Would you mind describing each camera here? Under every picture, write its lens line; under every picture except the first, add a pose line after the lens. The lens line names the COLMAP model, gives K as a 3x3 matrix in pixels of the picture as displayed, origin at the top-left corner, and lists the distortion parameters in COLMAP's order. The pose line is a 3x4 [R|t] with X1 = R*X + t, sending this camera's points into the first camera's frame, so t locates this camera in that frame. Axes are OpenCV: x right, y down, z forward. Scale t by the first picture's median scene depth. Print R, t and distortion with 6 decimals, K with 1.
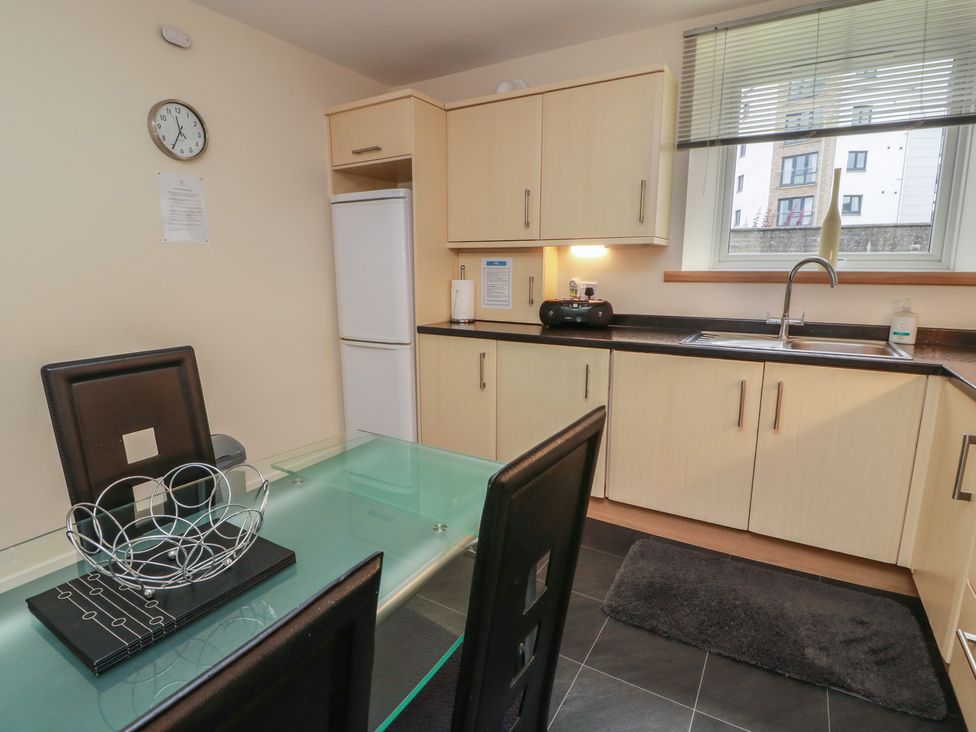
lens RADIAL K [[517.4, 0, 497.4], [0, 517.4, 367.9], [0, 0, 1]] dist [-0.001686, -0.002670]
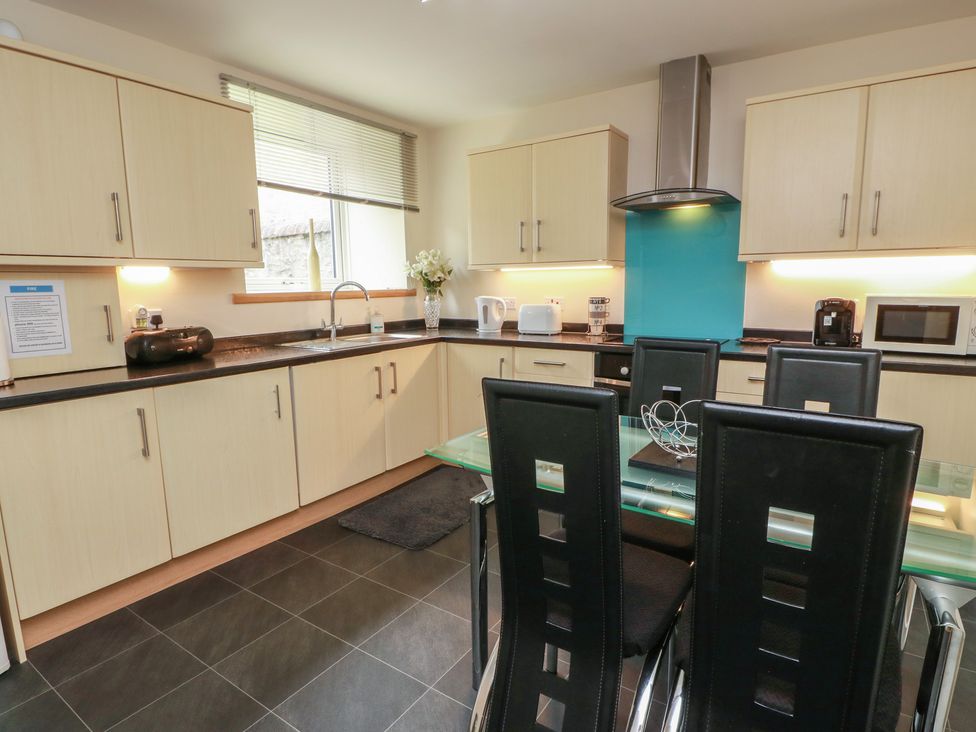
lens RADIAL K [[517.4, 0, 497.5], [0, 517.4, 367.8], [0, 0, 1]] dist [-0.001686, -0.002670]
pose [[0.056798, -0.160814, 0.985349, -0.688139], [0.207842, 0.967224, 0.145876, -0.083378], [-0.976512, 0.196512, 0.088360, 0.413441]]
